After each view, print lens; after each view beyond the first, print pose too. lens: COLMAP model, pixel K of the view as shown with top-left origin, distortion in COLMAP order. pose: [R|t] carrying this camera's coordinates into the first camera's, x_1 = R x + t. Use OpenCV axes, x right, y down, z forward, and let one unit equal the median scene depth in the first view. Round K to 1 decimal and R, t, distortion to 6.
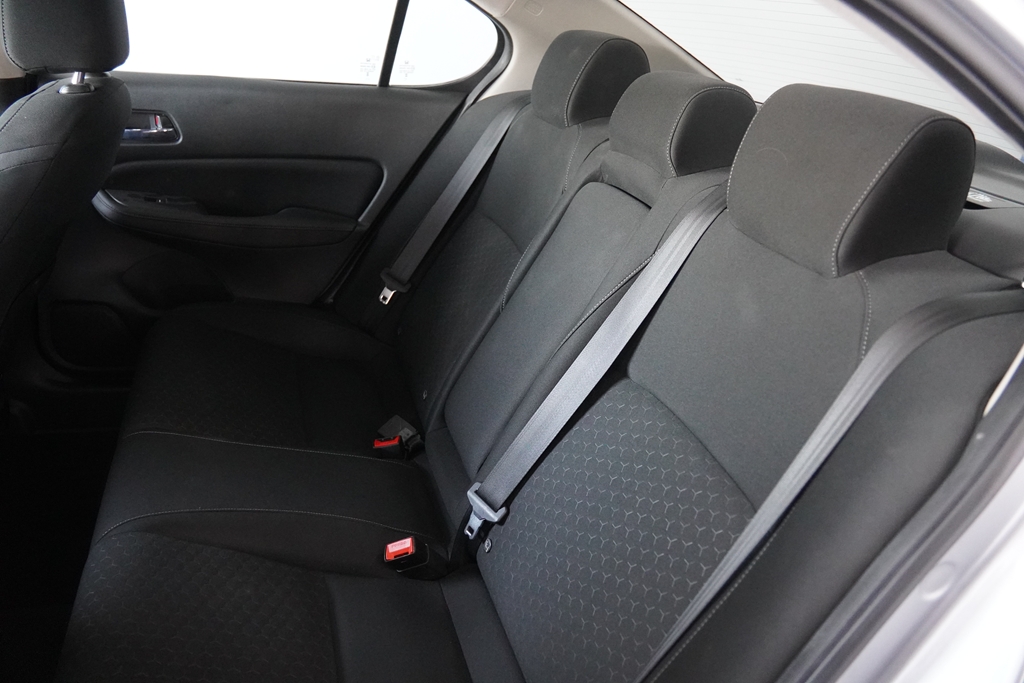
lens RADIAL K [[791.7, 0, 512.0], [0, 791.7, 341.5], [0, 0, 1]] dist [-0.119645, 0.095453]
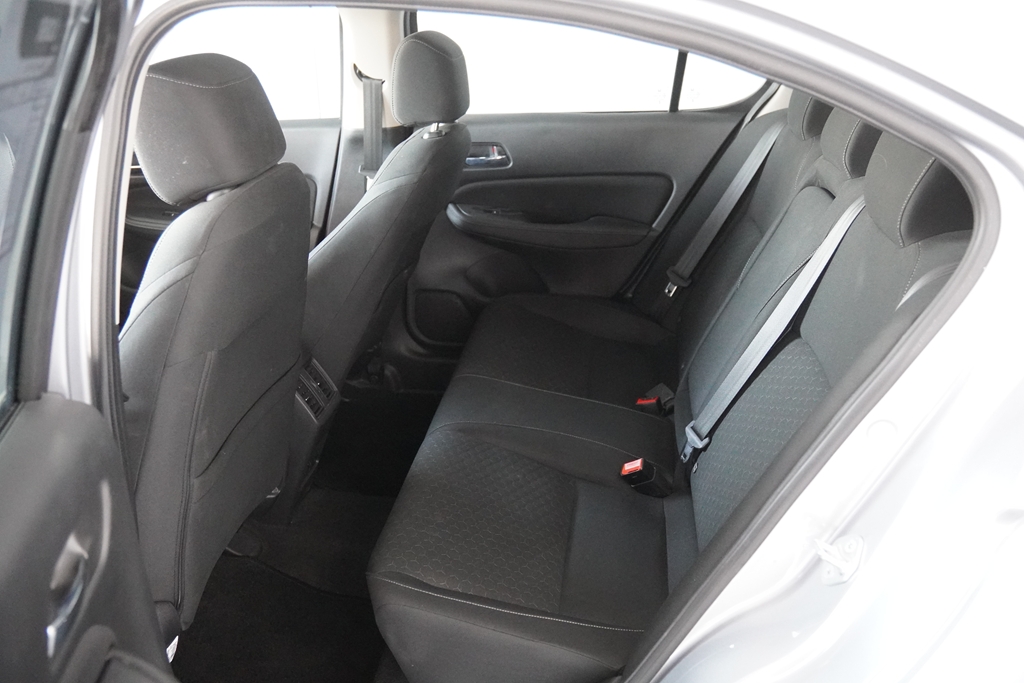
lens RADIAL K [[913.6, 0, 512.0], [0, 913.6, 341.5], [0, 0, 1]] dist [-0.001052, -0.001114]
pose [[0.899489, 0.032115, -0.435761, 0.248118], [-0.051001, 0.998195, -0.031710, 0.082310], [0.433956, 0.050747, 0.899504, -0.356037]]
